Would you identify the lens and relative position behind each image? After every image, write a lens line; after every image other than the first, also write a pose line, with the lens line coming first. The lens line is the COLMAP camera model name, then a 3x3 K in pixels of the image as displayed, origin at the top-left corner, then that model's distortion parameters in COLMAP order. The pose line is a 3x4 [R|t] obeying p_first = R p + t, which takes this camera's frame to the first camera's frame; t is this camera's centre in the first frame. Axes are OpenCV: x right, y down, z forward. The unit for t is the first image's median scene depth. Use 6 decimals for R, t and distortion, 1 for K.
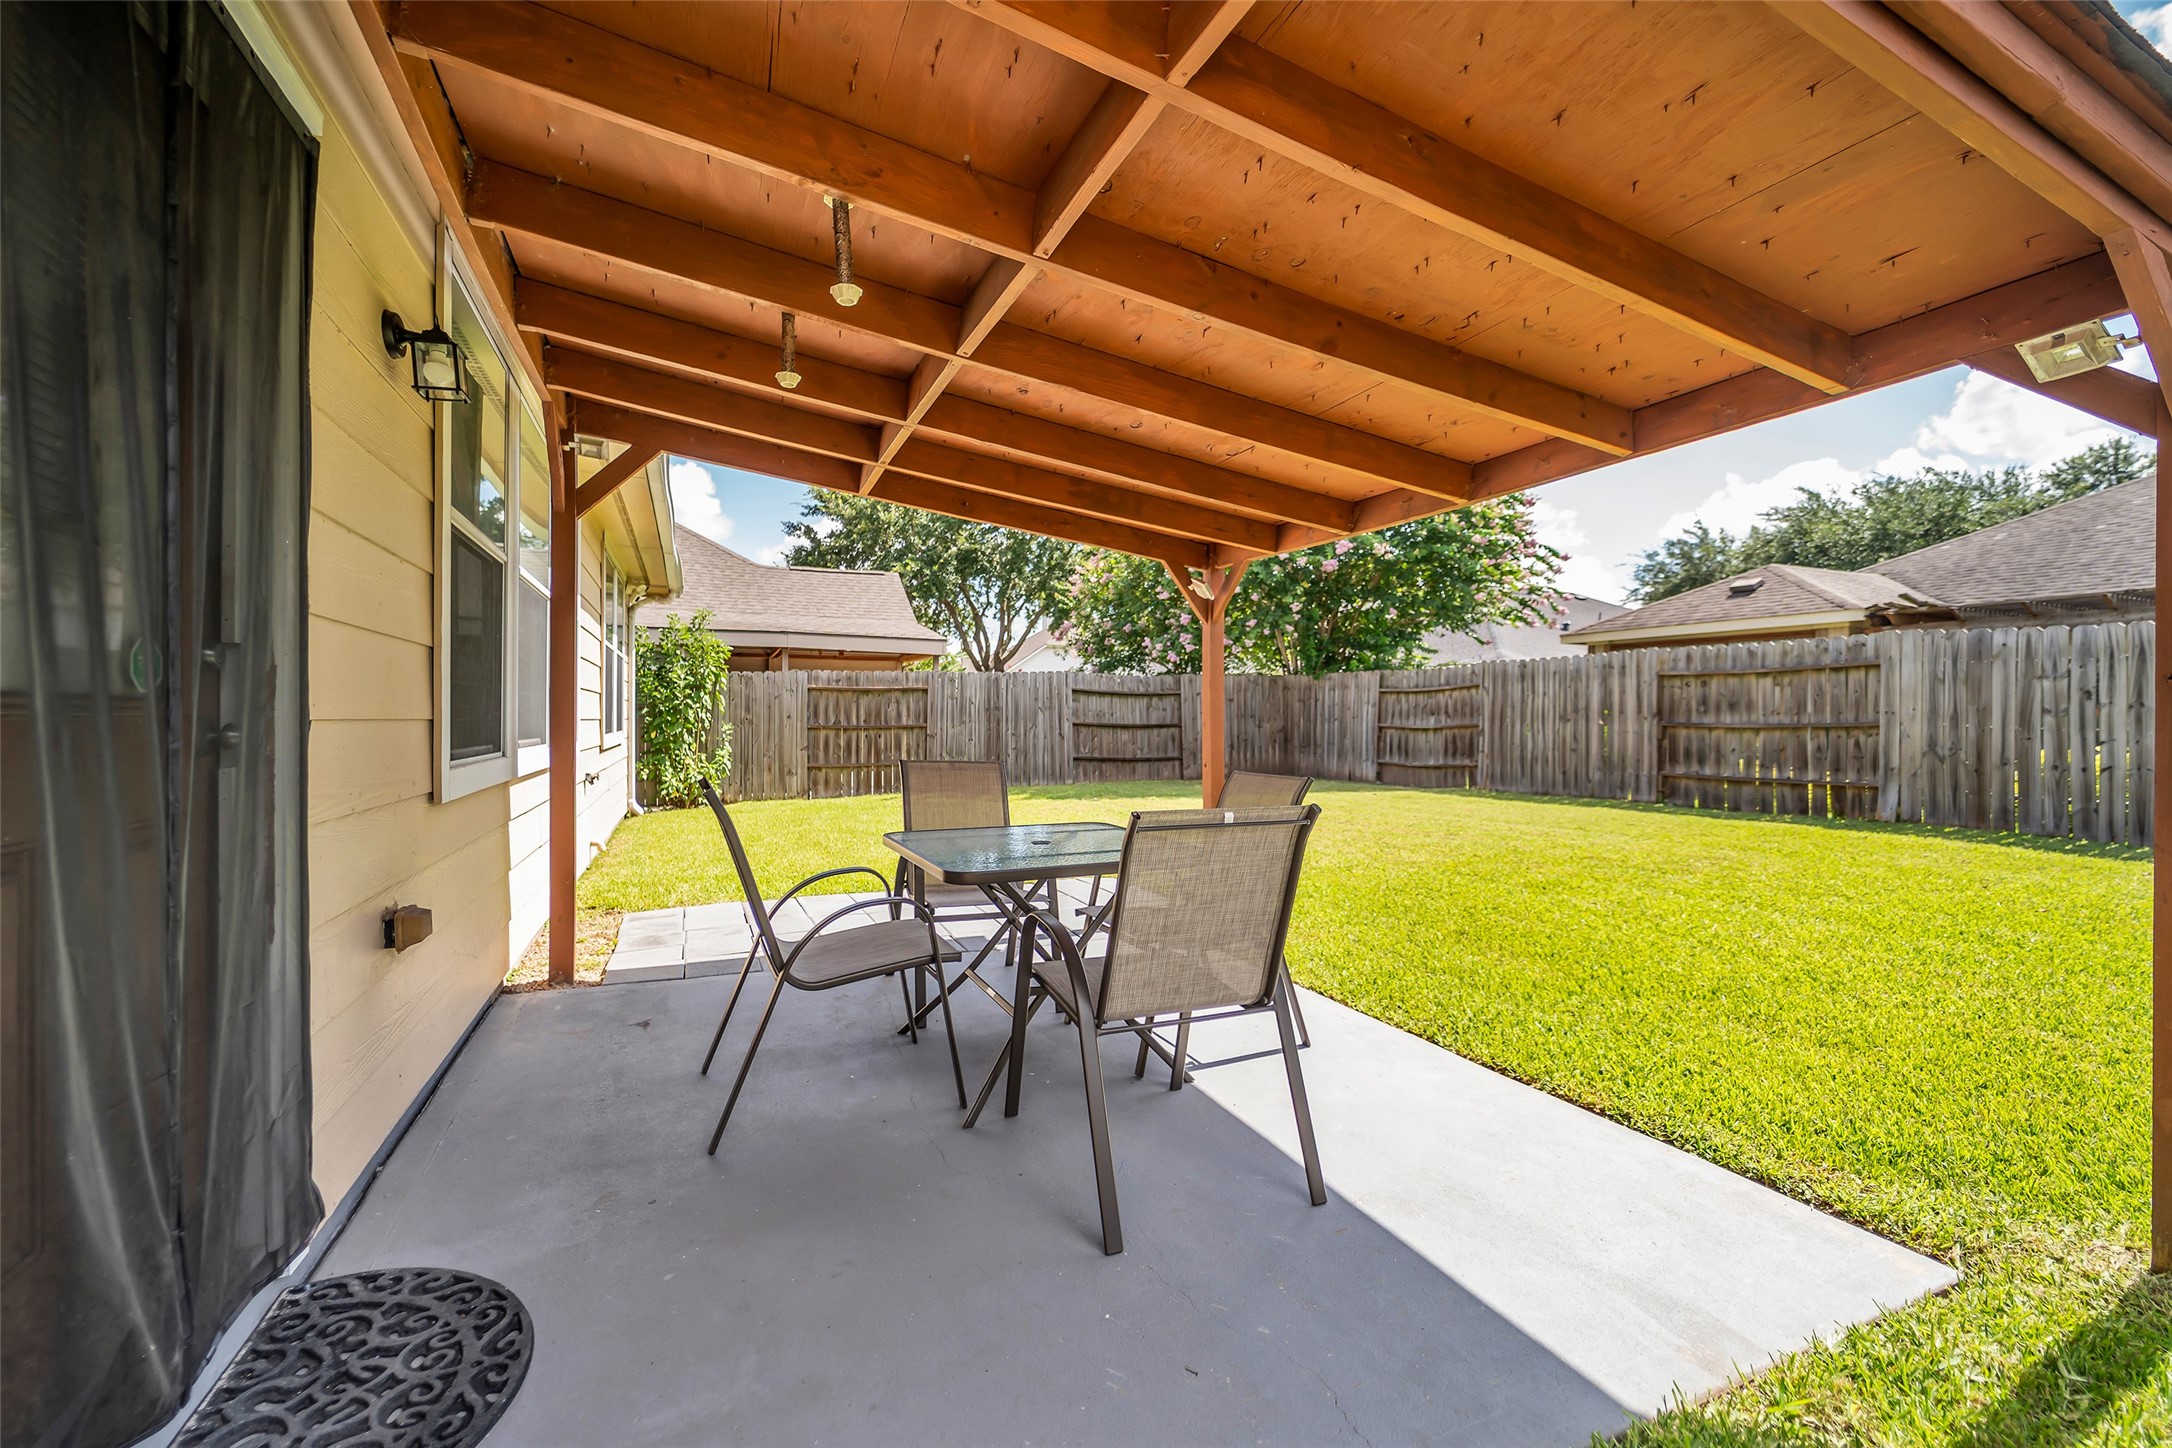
lens RADIAL K [[853.6, 0, 1086.0], [0, 853.6, 724.0], [0, 0, 1]] dist [-0.000511, -0.000010]
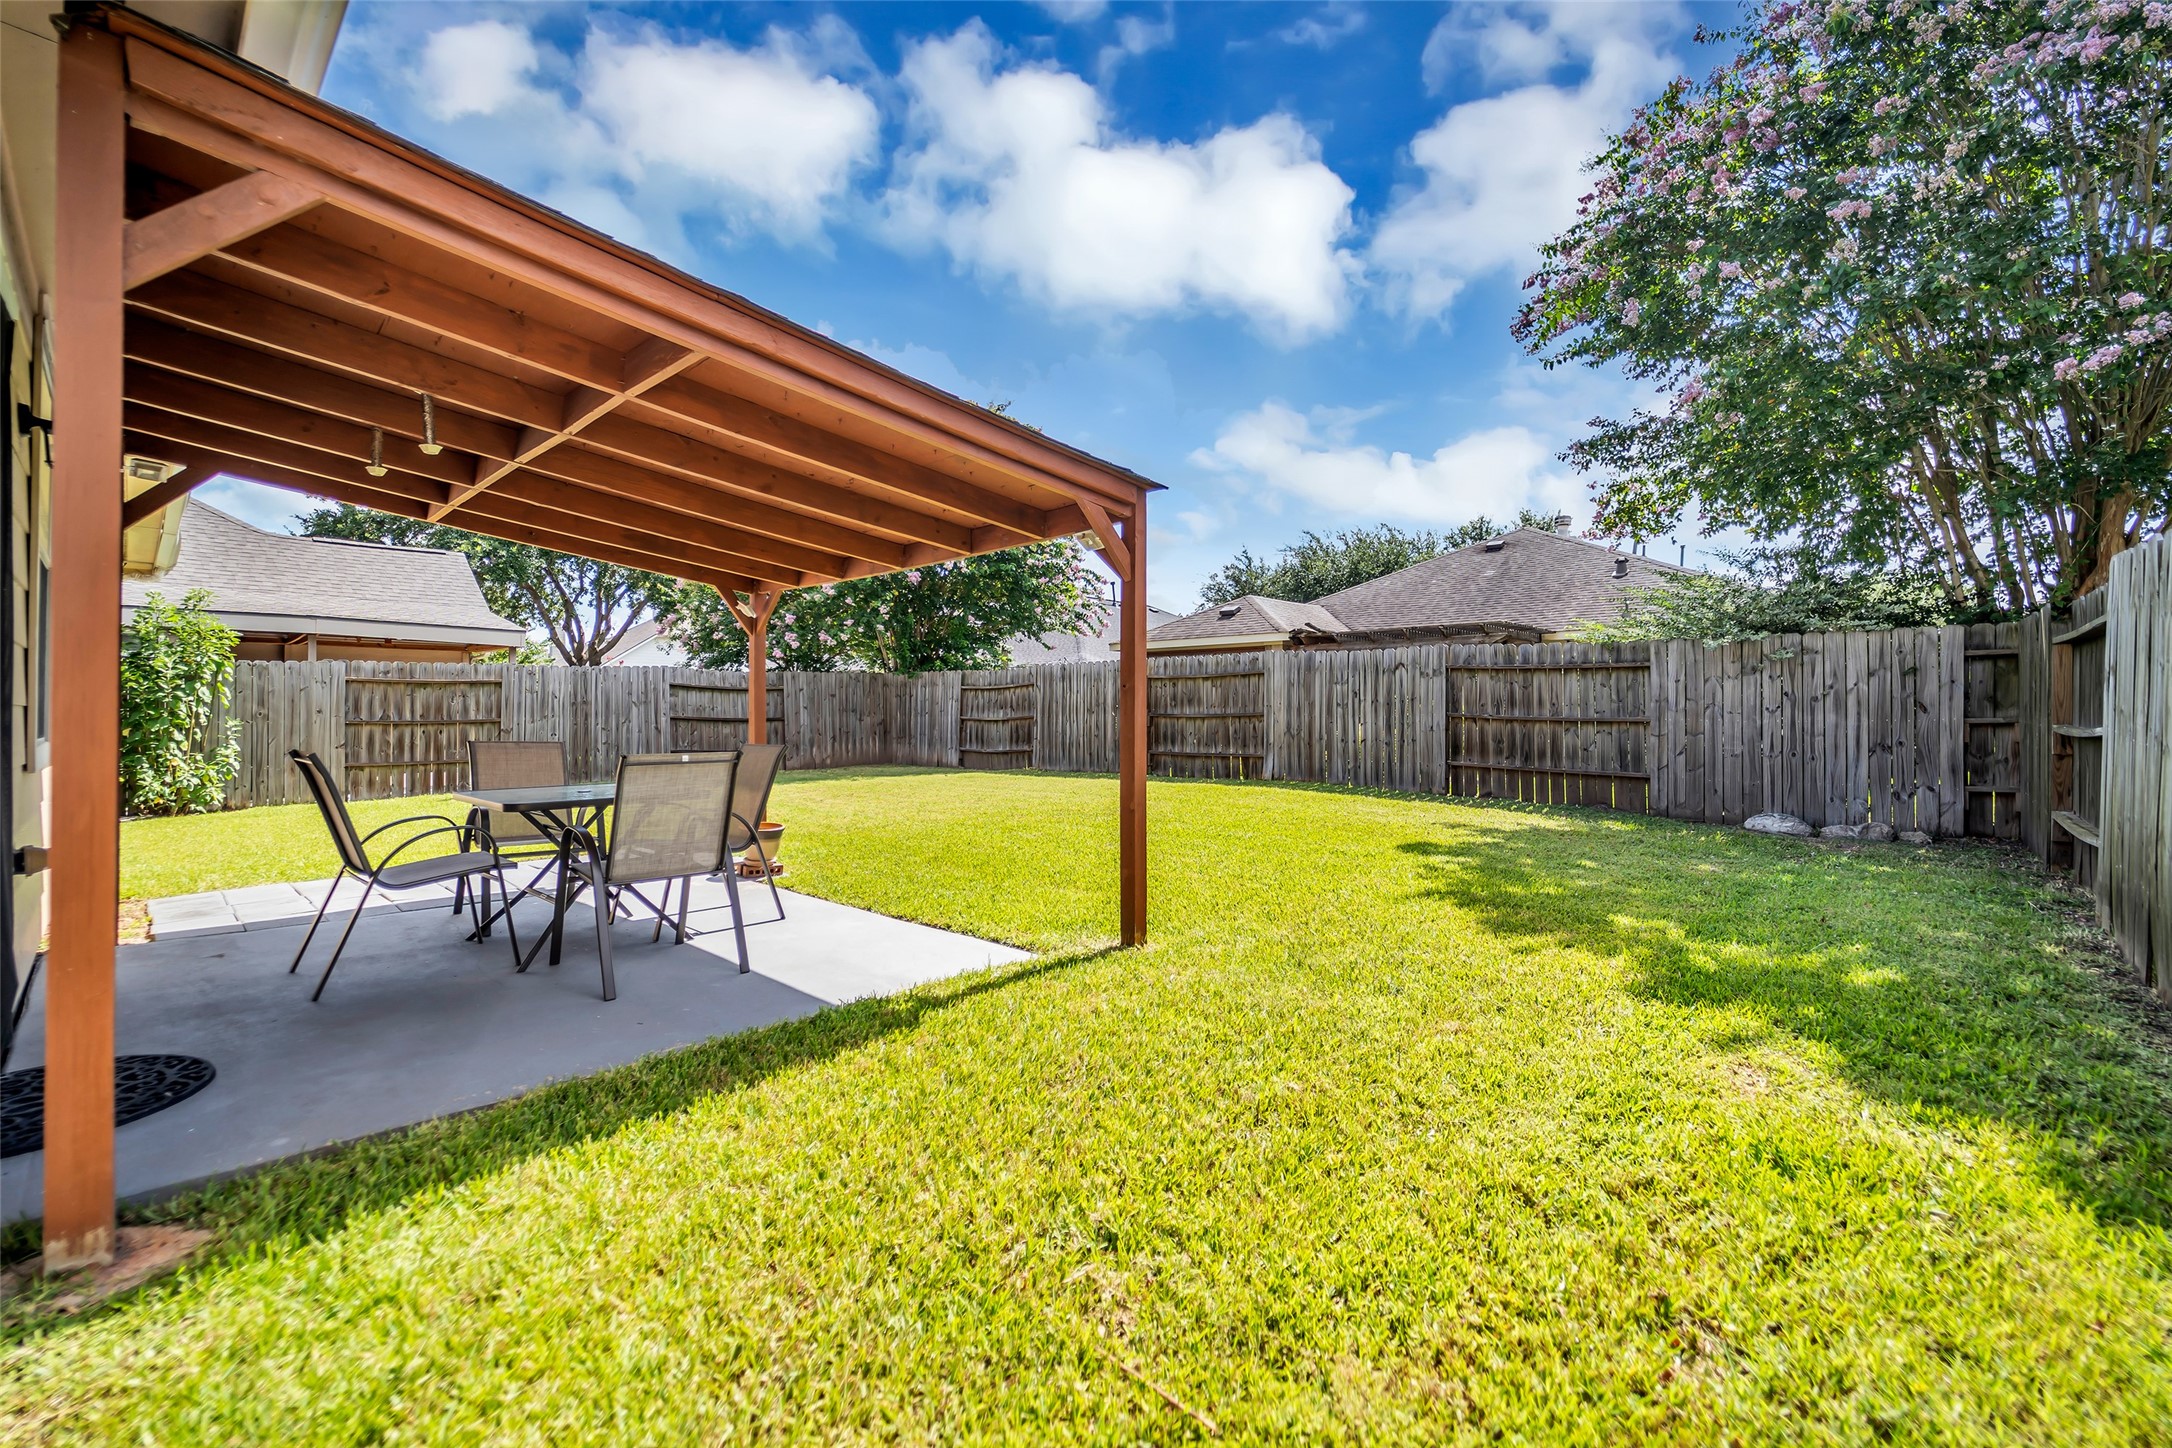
lens RADIAL K [[867.1, 0, 1070.2], [0, 867.1, 707.5], [0, 0, 1]] dist [0.007450, -0.000206]
pose [[0.924015, -0.000559, 0.382356, 0.031796], [0.006214, 0.999889, -0.013554, 0.004559], [-0.382306, 0.014900, 0.923916, -0.150143]]
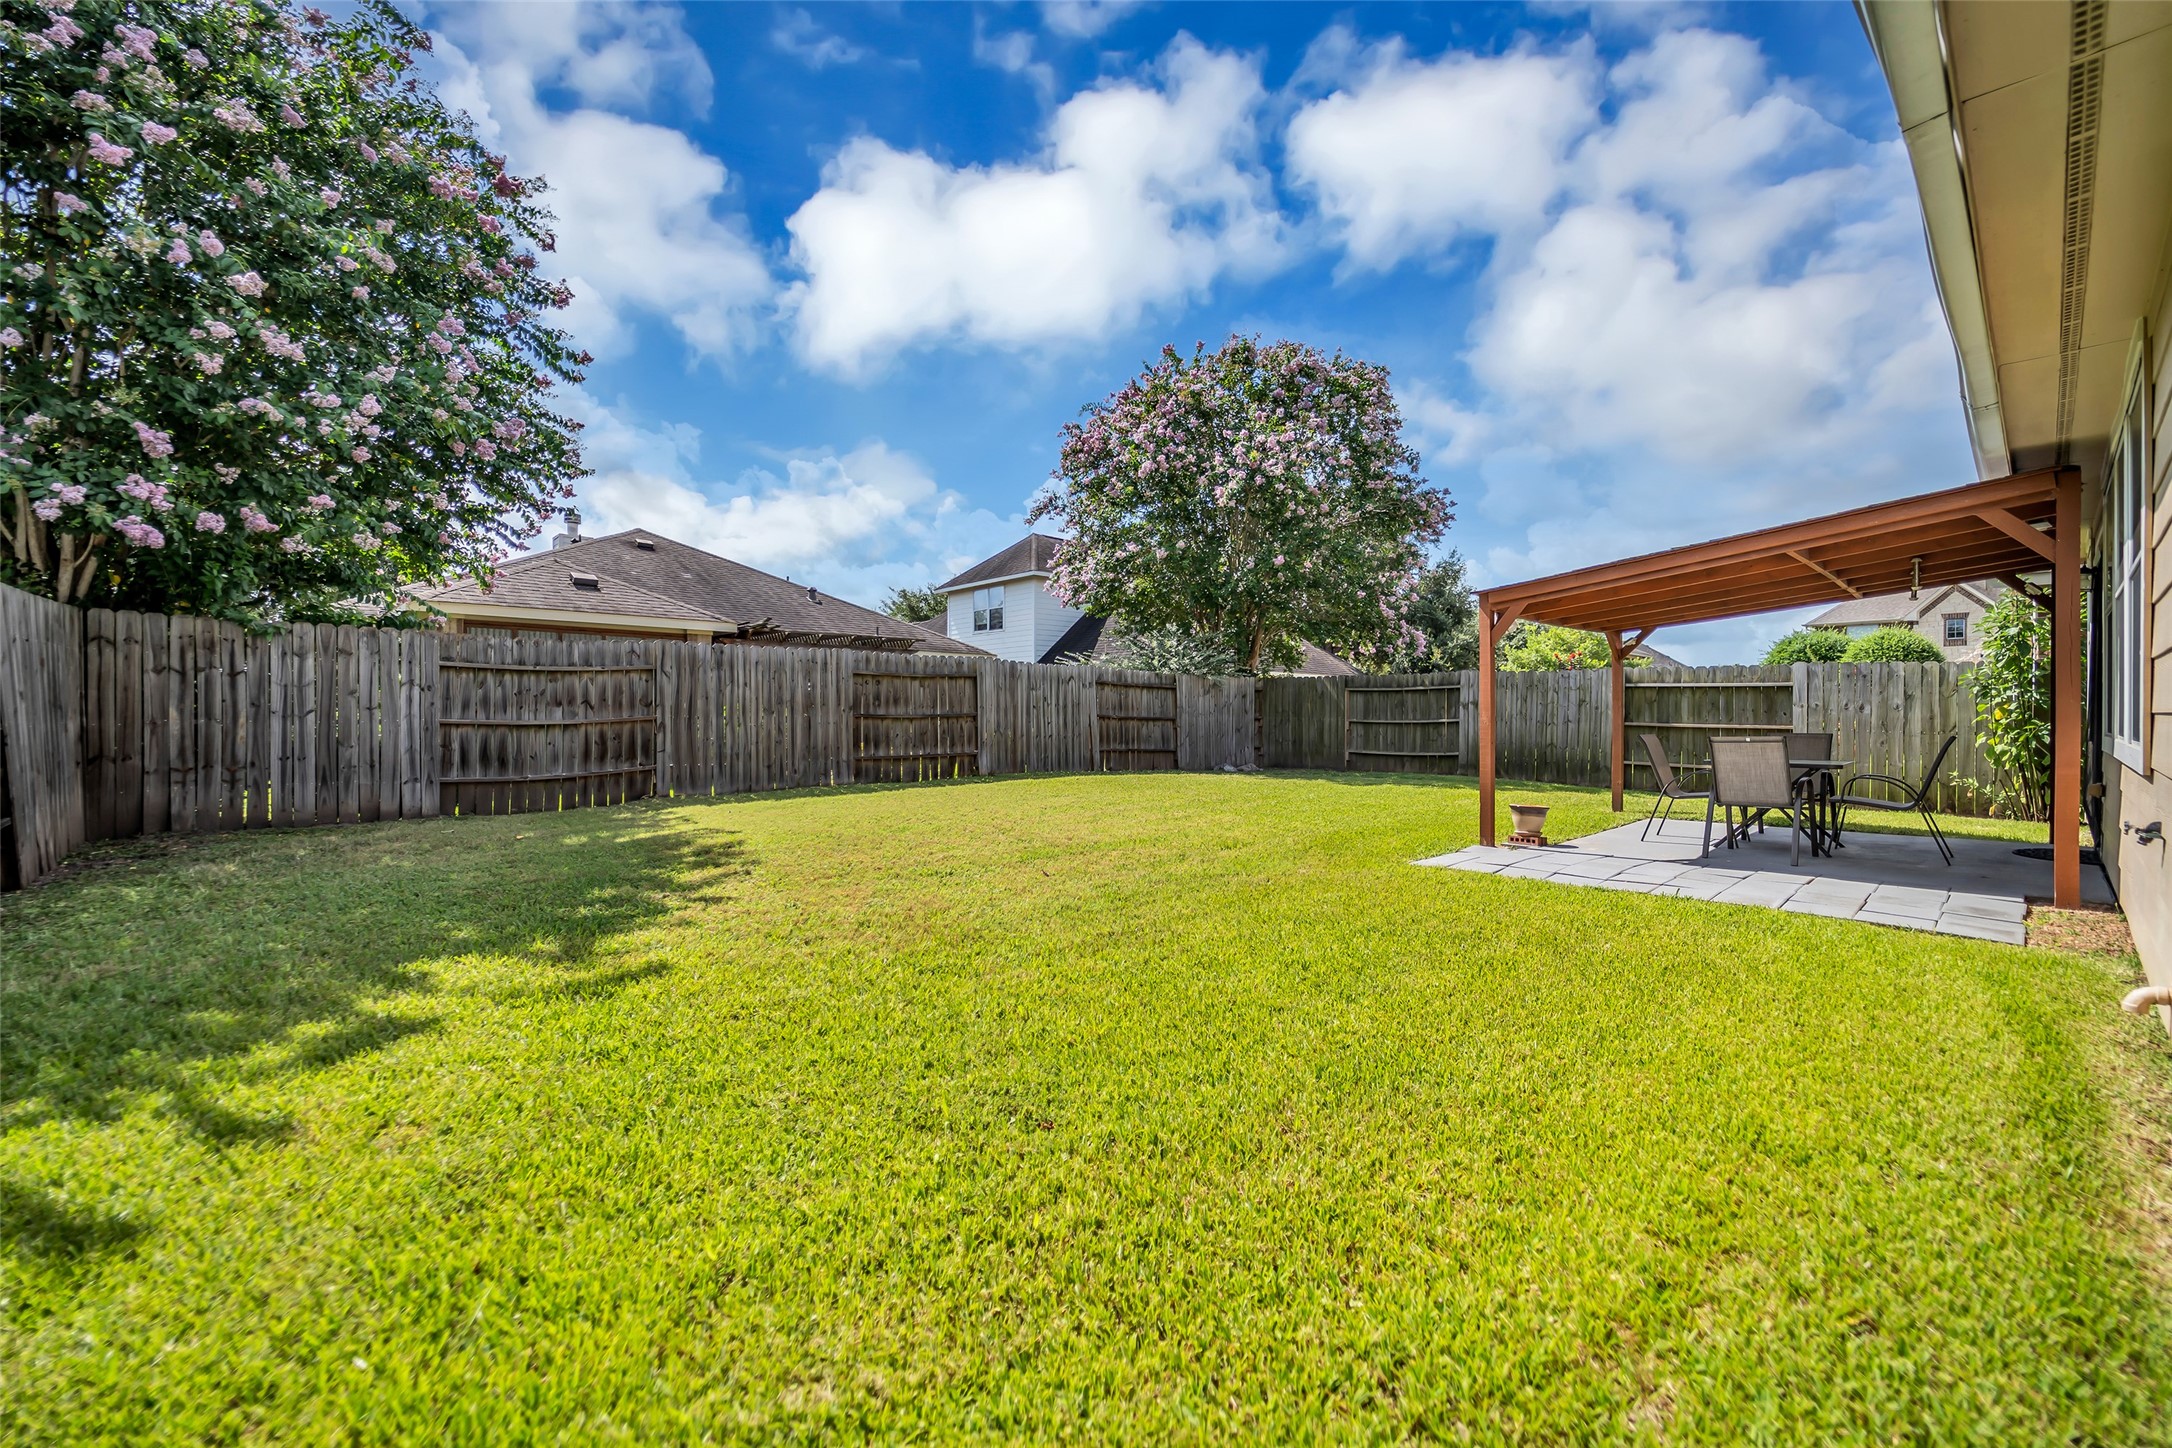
lens RADIAL K [[877.2, 0, 1075.8], [0, 877.2, 721.4], [0, 0, 1]] dist [-0.000962, -0.000662]
pose [[-0.290388, -0.009009, 0.956866, -0.406290], [0.008296, 0.999894, 0.011932, -0.002858], [-0.956873, 0.011403, -0.290283, 0.782884]]
